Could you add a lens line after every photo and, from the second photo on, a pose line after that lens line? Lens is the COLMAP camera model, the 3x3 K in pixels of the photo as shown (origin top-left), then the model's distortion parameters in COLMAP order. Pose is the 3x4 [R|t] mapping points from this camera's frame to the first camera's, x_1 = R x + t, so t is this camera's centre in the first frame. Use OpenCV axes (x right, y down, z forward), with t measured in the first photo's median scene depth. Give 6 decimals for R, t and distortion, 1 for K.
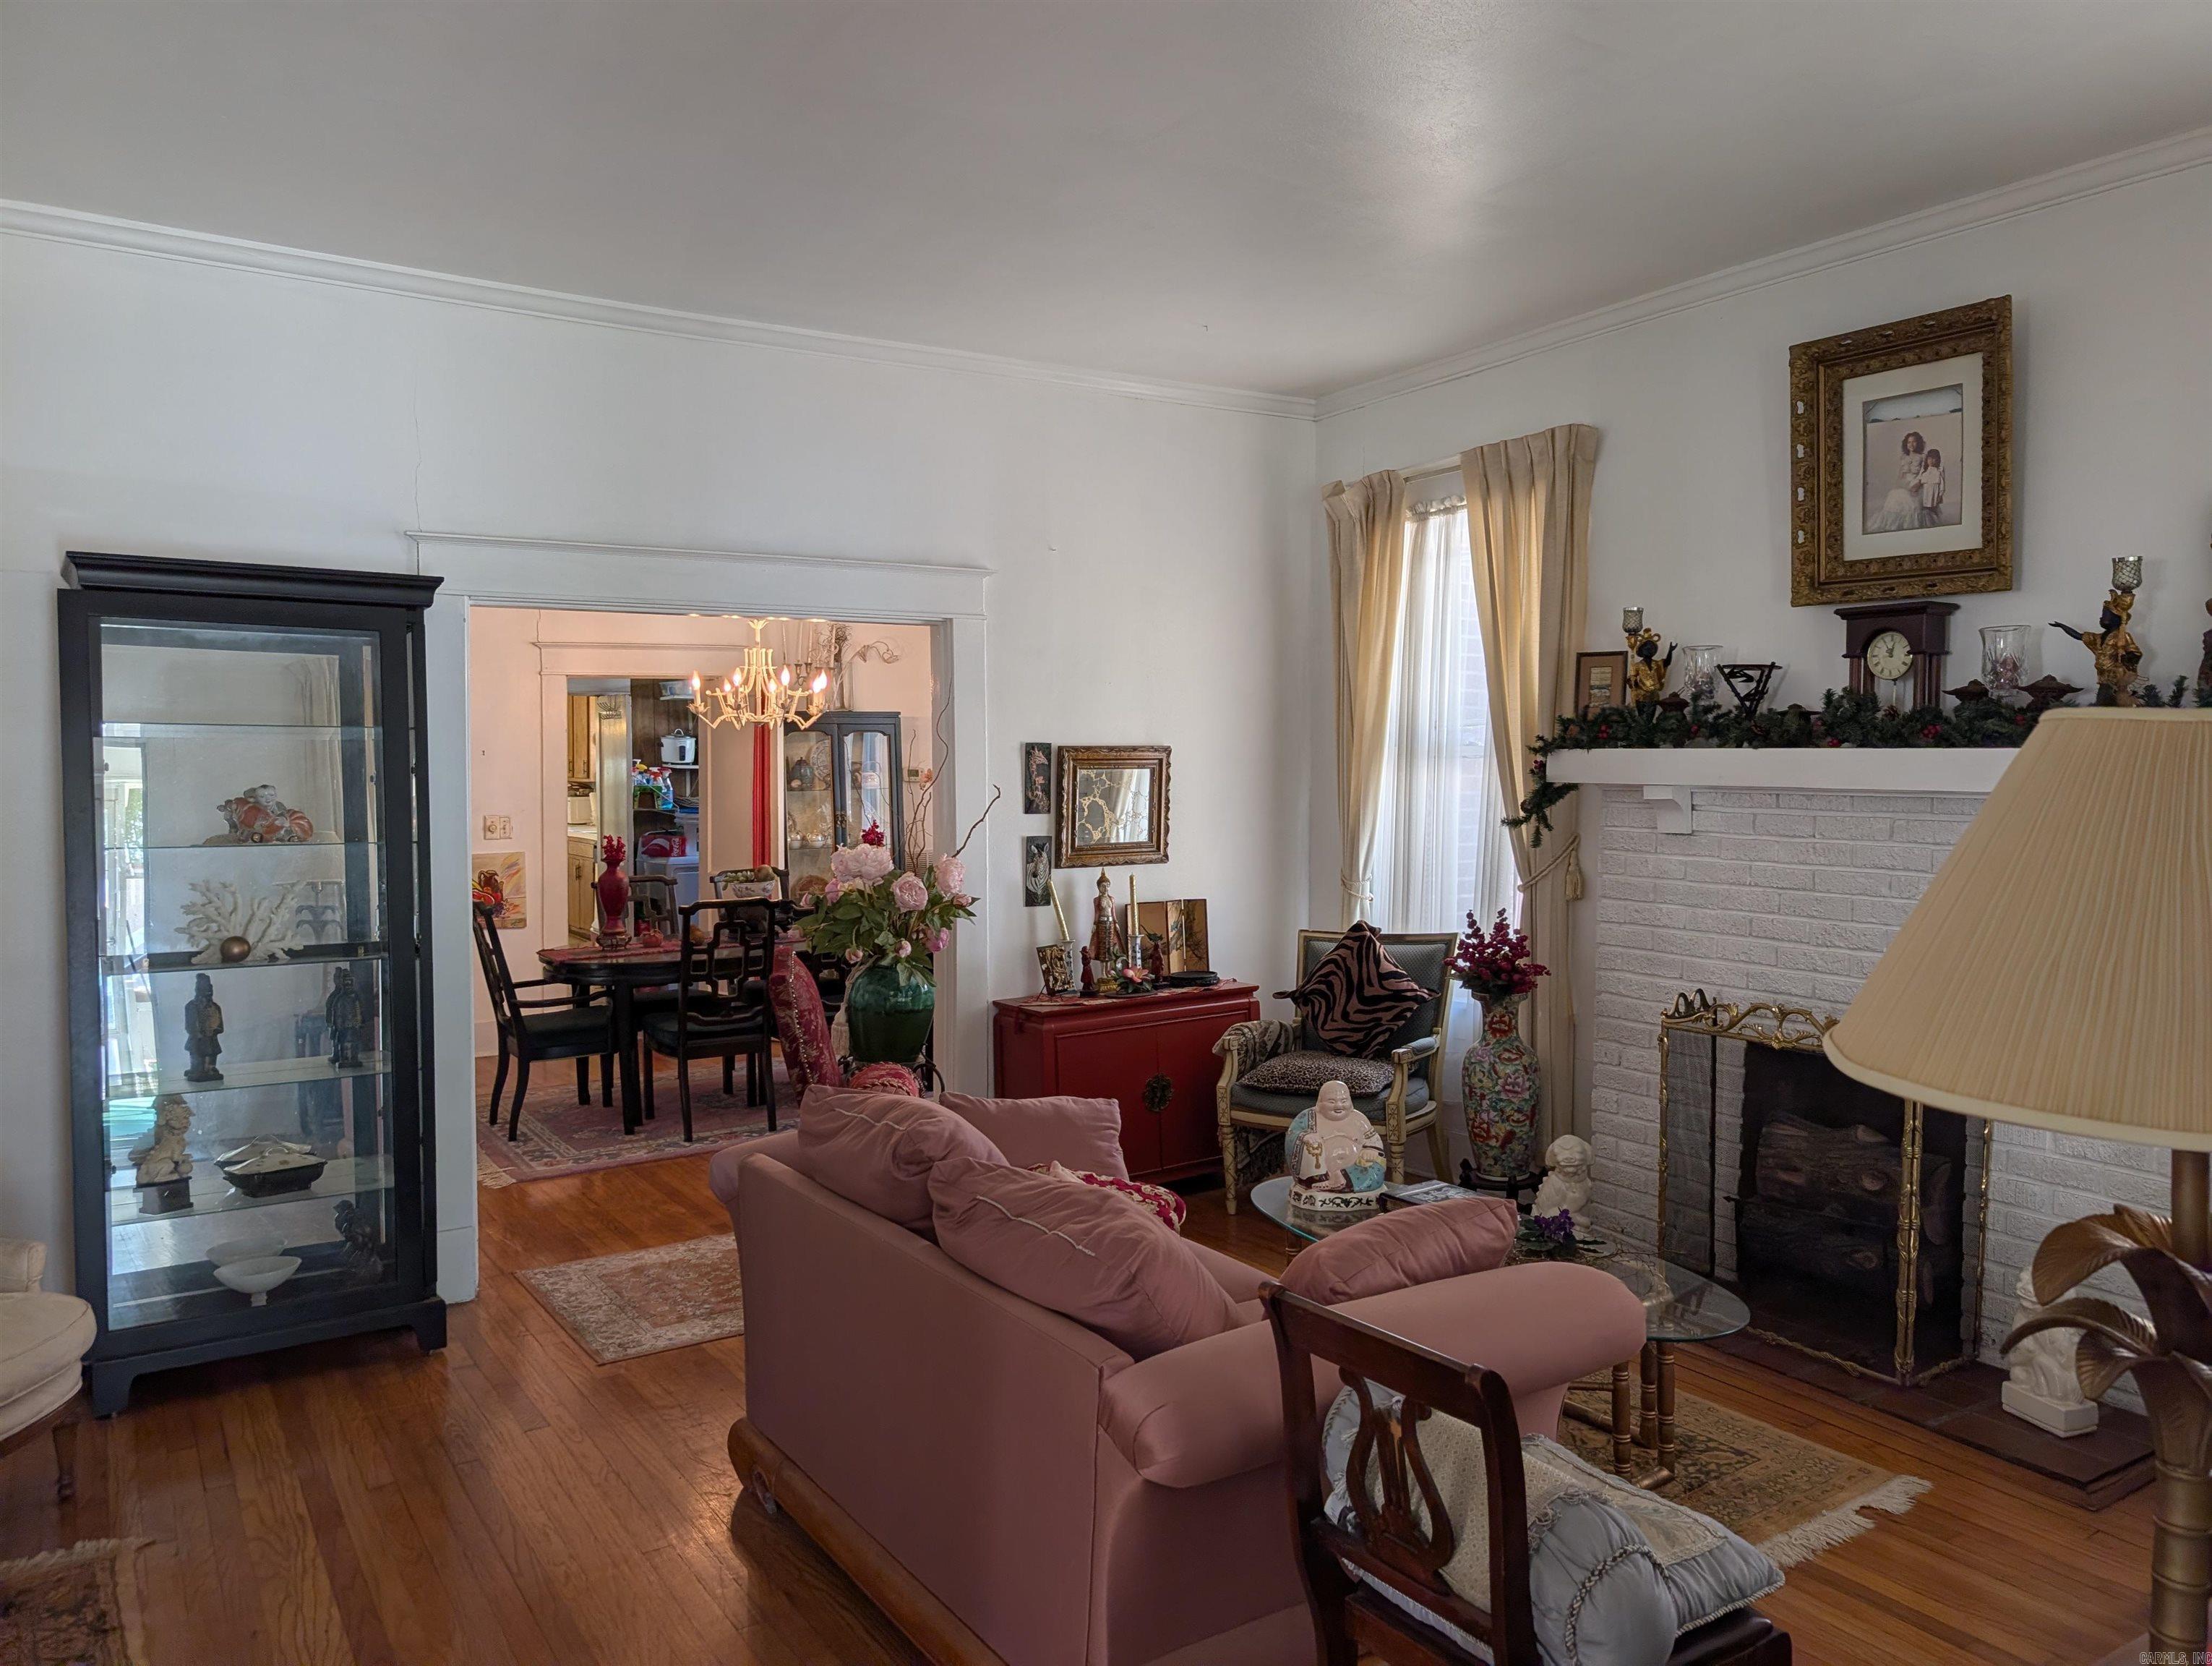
lens RADIAL K [[1611.3, 0, 1106.0], [0, 1611.3, 833.0], [0, 0, 1]] dist [0.046721, -0.049800]
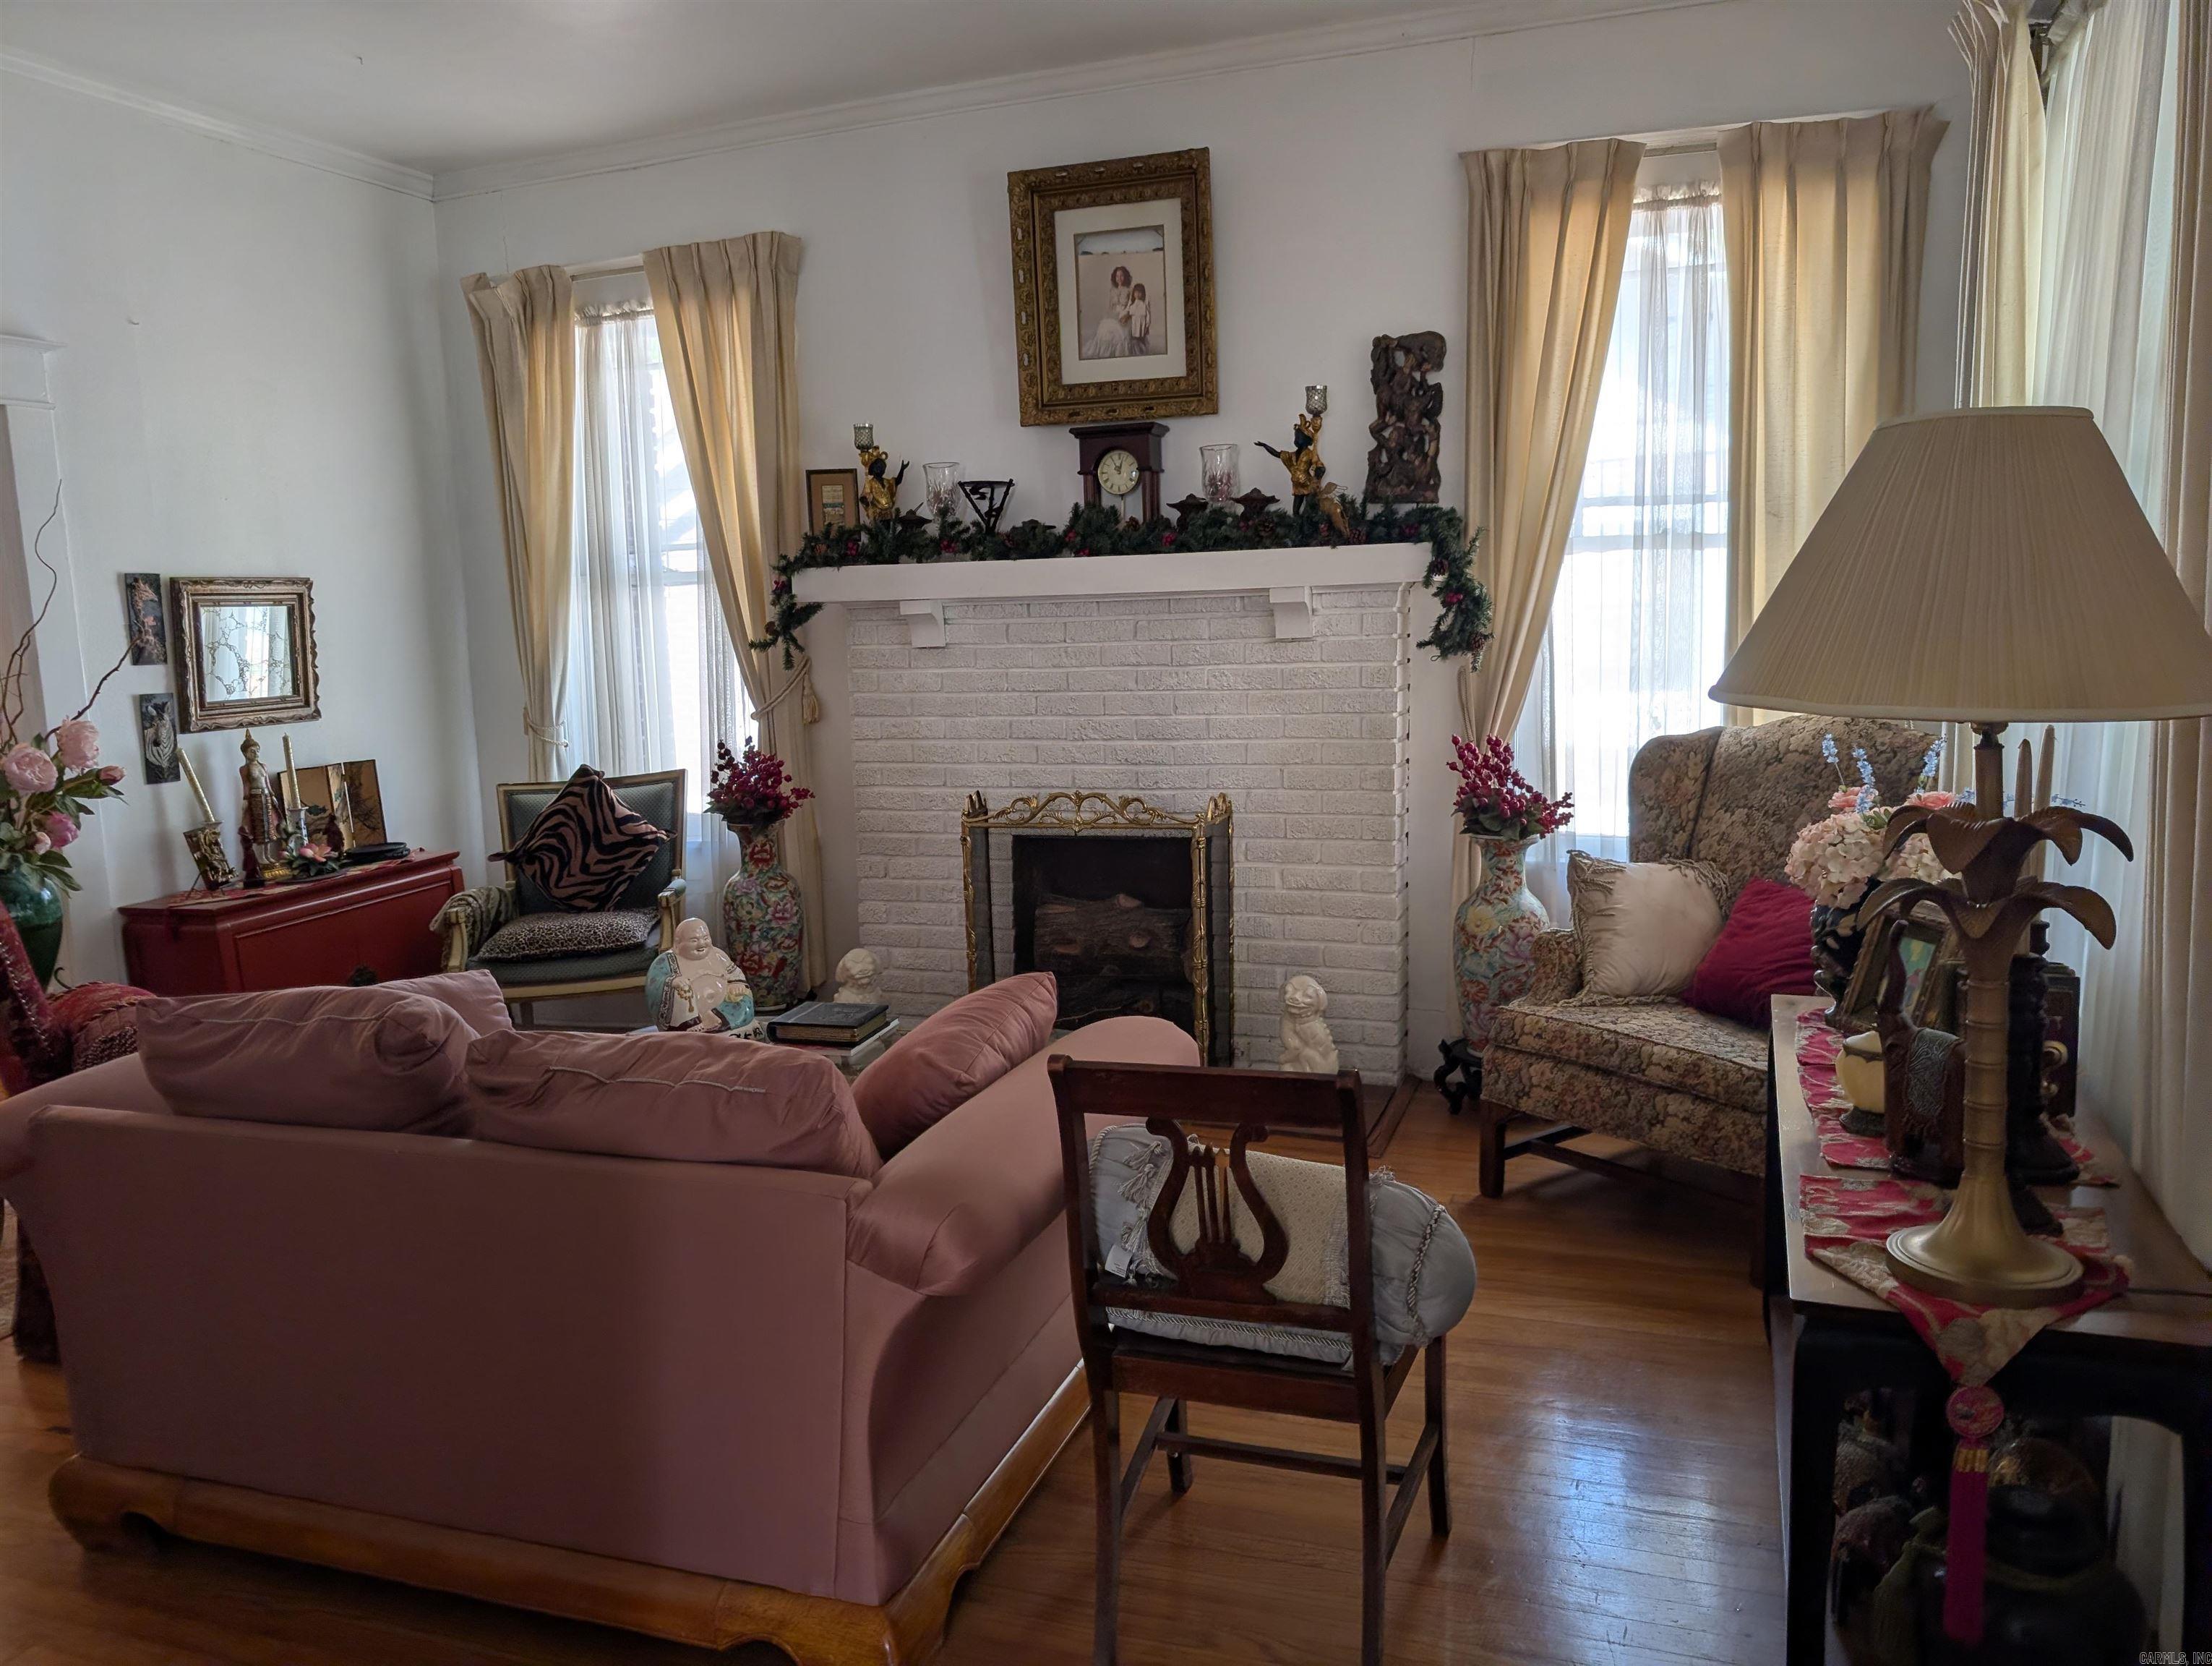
lens RADIAL K [[1611.3, 0, 1106.0], [0, 1611.3, 833.0], [0, 0, 1]] dist [0.046721, -0.049800]
pose [[0.797541, -0.108265, 0.593470, -0.174476], [0.061276, 0.993215, 0.098844, 0.022350], [-0.600144, -0.042466, 0.798764, 0.094168]]
